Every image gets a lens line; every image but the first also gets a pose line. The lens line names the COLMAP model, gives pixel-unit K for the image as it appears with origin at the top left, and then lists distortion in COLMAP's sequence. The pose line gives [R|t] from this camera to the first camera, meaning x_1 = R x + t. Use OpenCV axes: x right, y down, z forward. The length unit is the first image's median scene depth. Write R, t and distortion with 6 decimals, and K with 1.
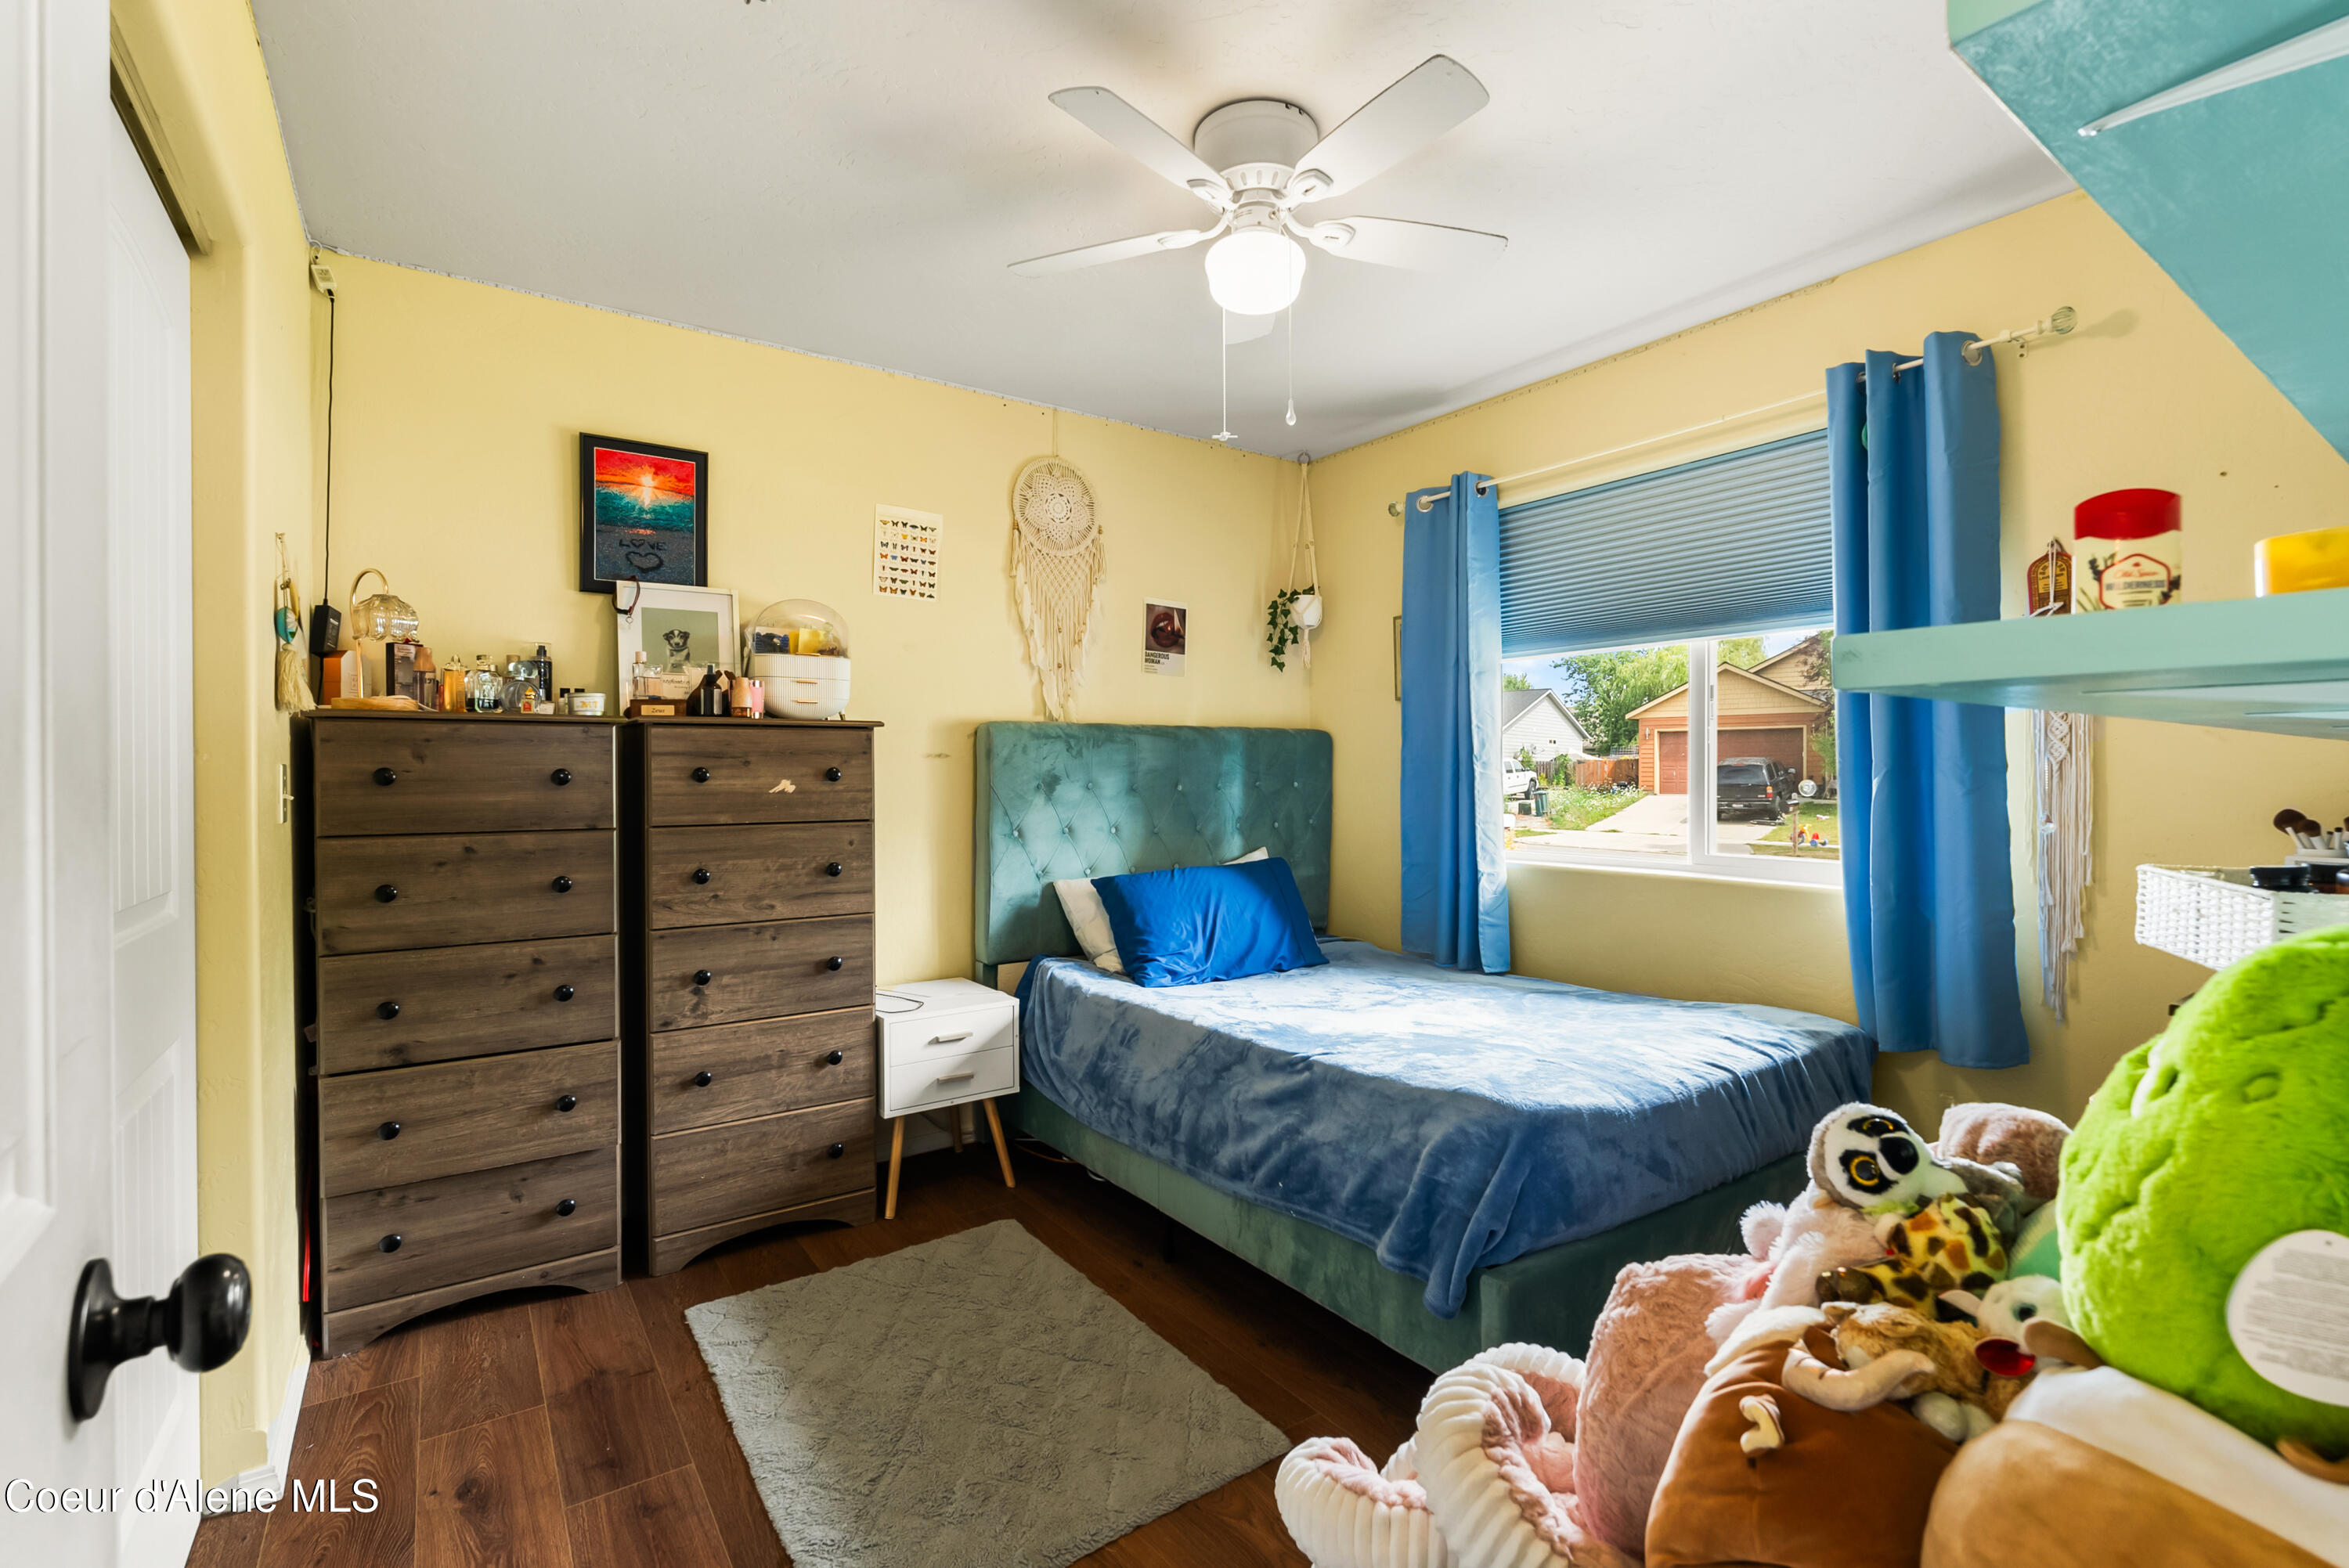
lens RADIAL K [[1031.1, 0, 1176.7], [0, 1031.1, 784.8], [0, 0, 1]] dist [-0.005438, -0.000019]
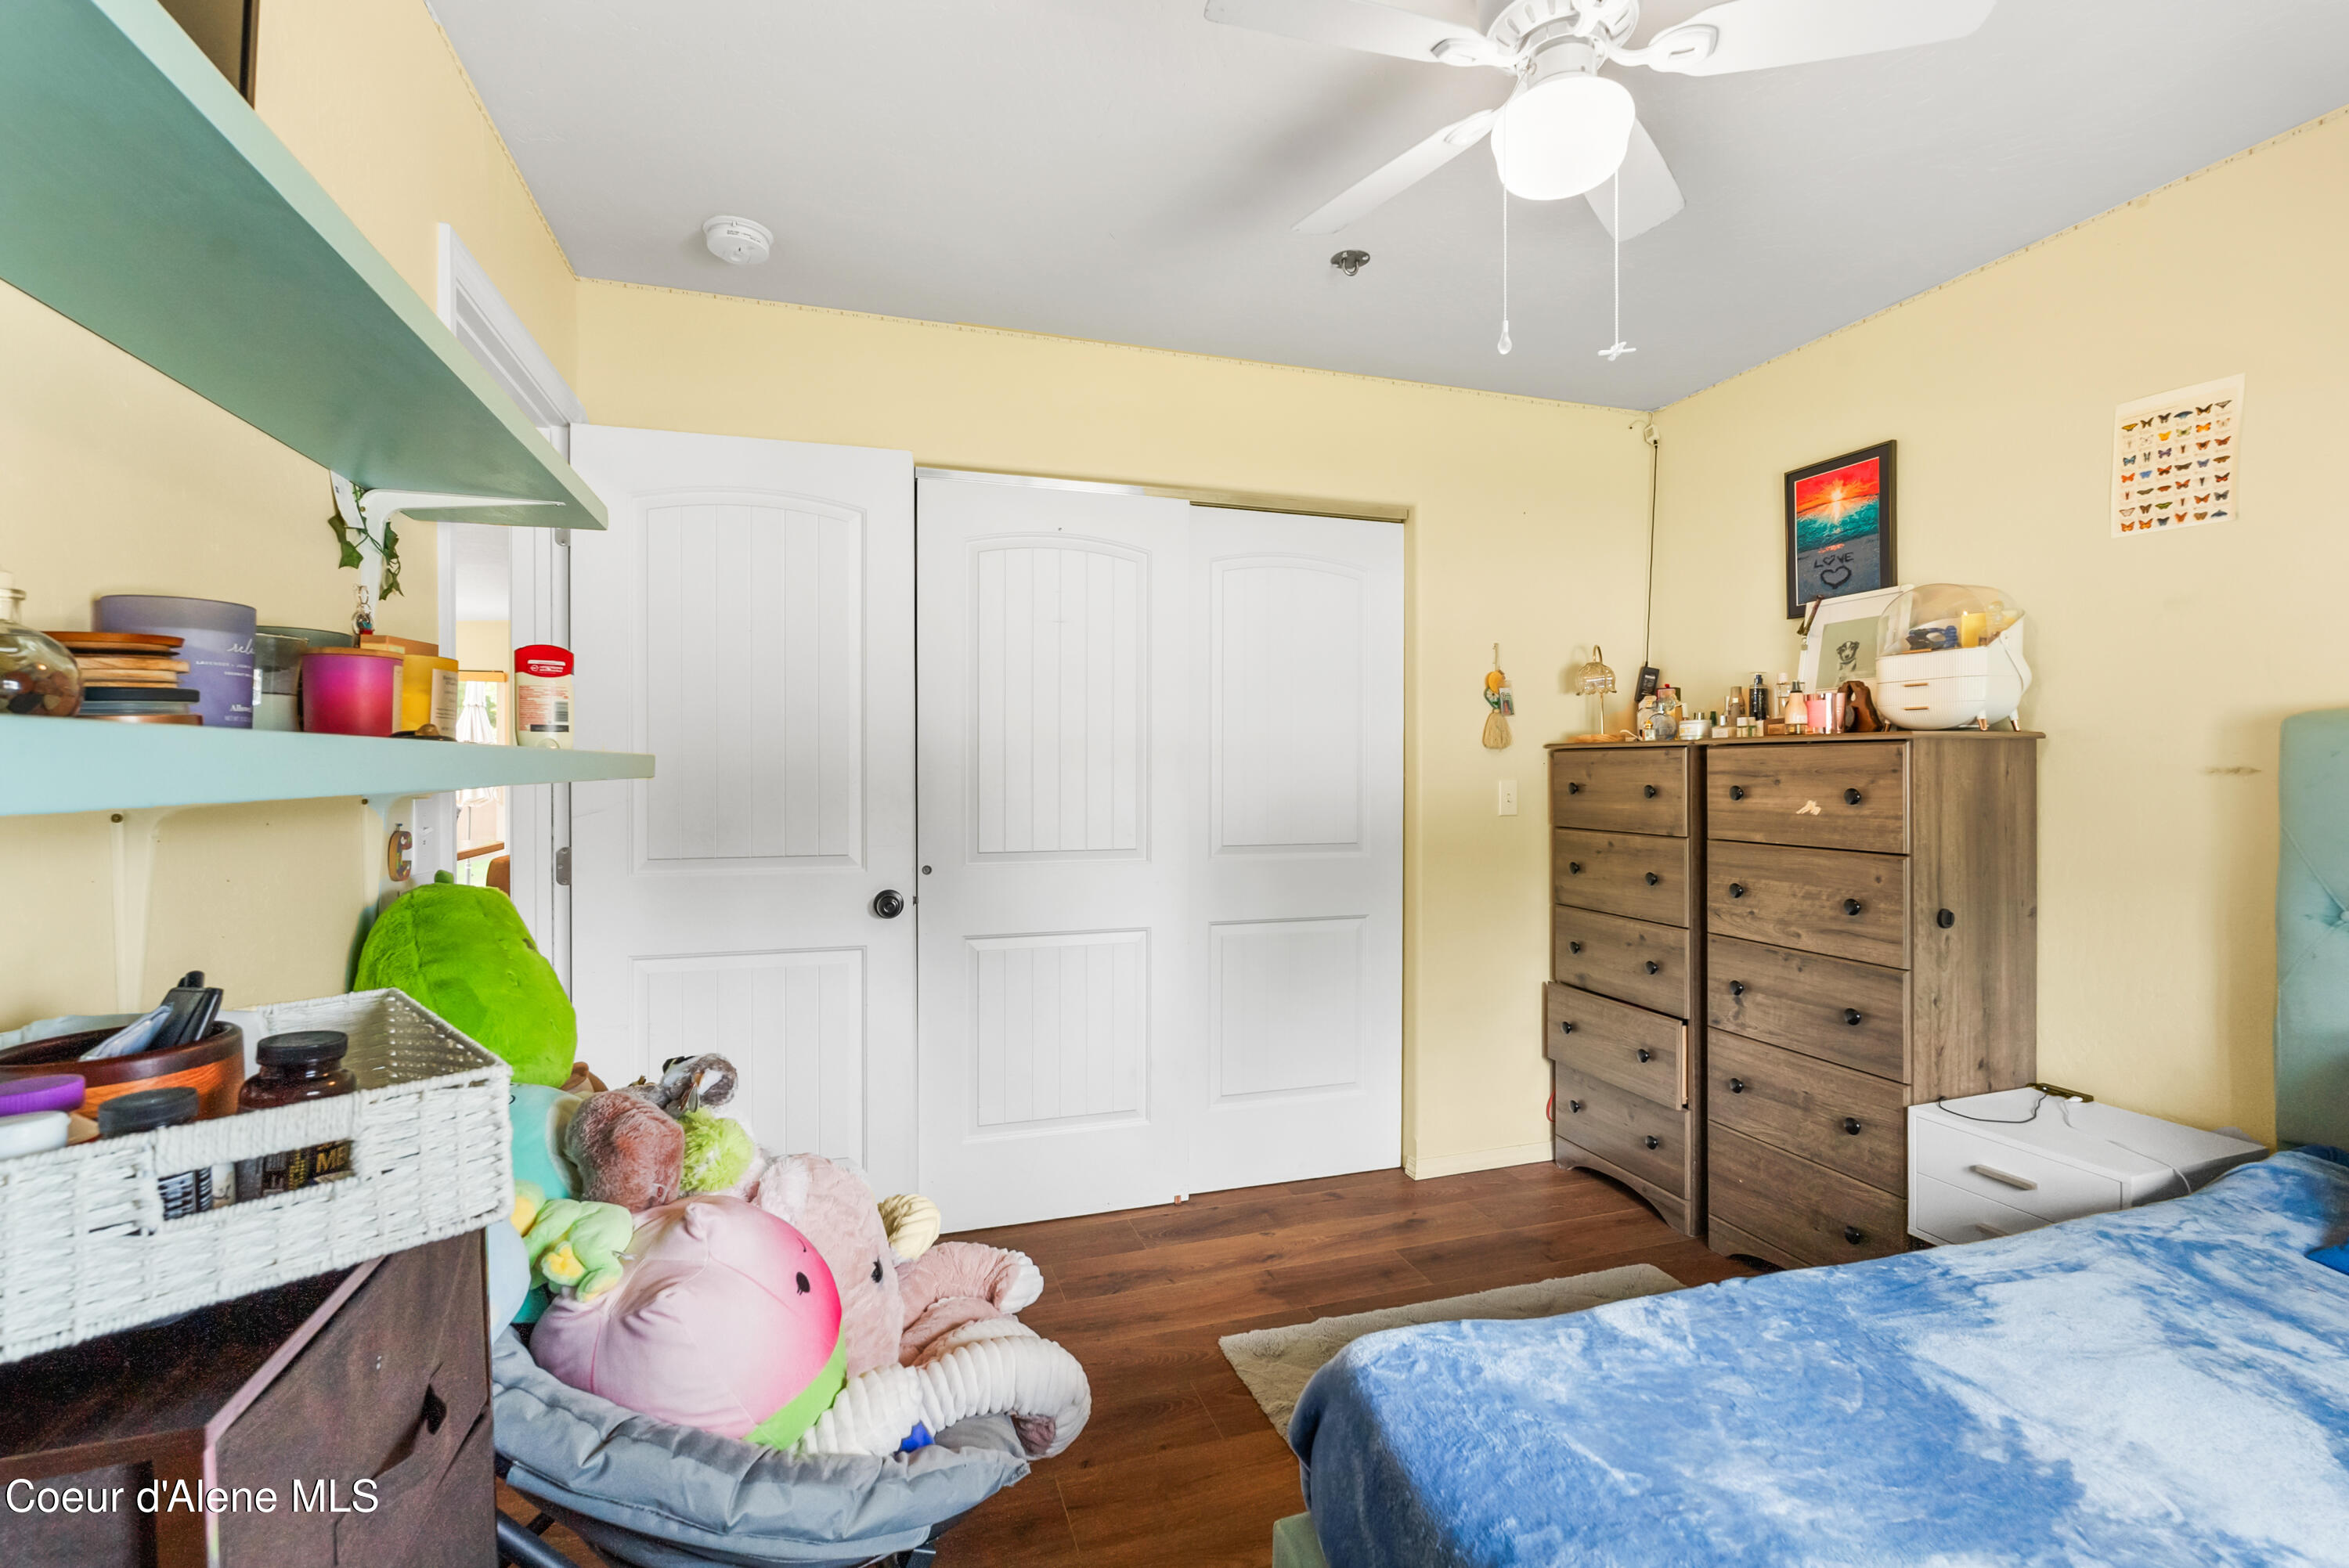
lens RADIAL K [[1031.1, 0, 1176.7], [0, 1031.1, 784.8], [0, 0, 1]] dist [-0.005438, -0.000019]
pose [[-0.279511, 0.019762, -0.959939, 0.659861], [-0.010670, 0.999662, 0.023687, -0.034690], [0.960083, 0.016863, -0.279205, 0.712115]]
